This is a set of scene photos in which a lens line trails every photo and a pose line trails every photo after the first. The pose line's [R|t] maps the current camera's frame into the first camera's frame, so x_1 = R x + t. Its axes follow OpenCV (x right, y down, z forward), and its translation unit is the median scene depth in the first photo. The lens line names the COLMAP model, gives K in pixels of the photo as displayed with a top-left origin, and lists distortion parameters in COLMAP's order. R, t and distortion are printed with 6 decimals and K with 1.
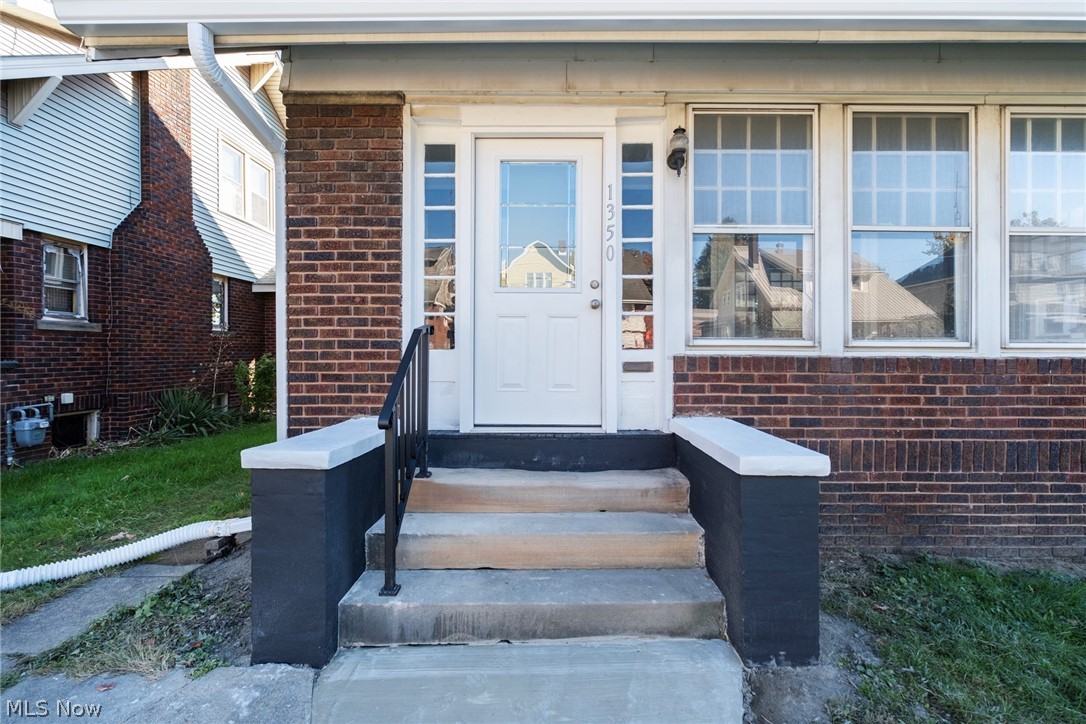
lens RADIAL K [[461.2, 0, 539.4], [0, 461.2, 358.2], [0, 0, 1]] dist [-0.002641, 0.000253]
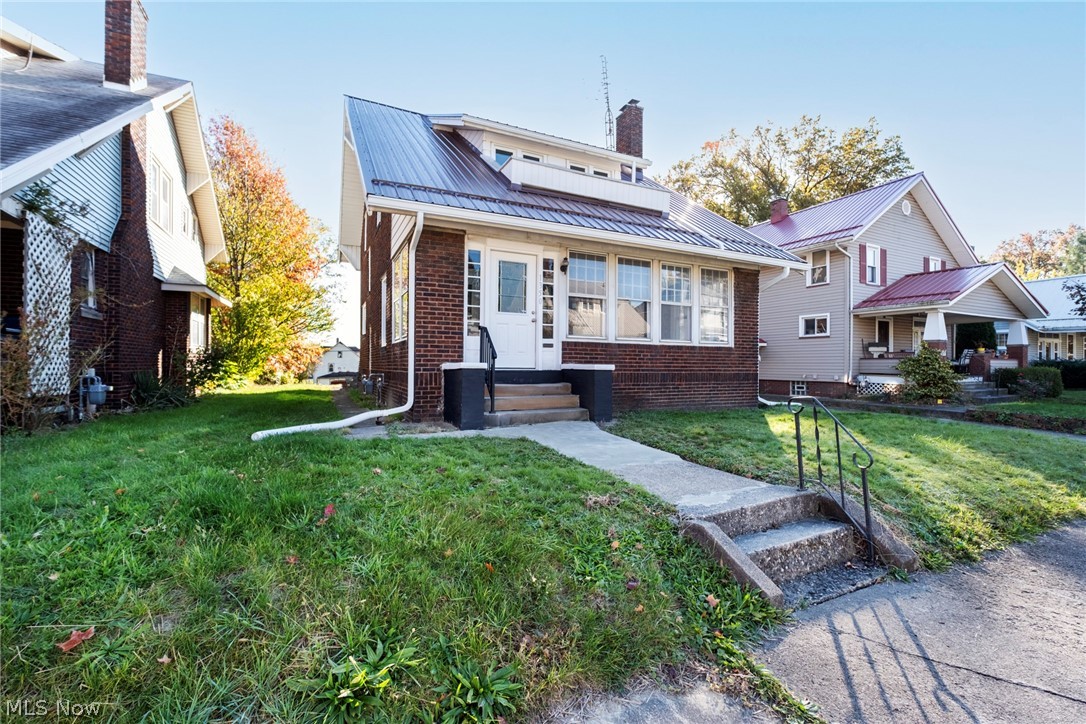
lens RADIAL K [[461.2, 0, 539.4], [0, 461.2, 358.2], [0, 0, 1]] dist [-0.002641, 0.000253]
pose [[0.900656, 0.012127, 0.434365, -0.991054], [-0.002221, 0.999726, -0.023307, 0.156611], [-0.434528, 0.020027, 0.900436, -1.352781]]
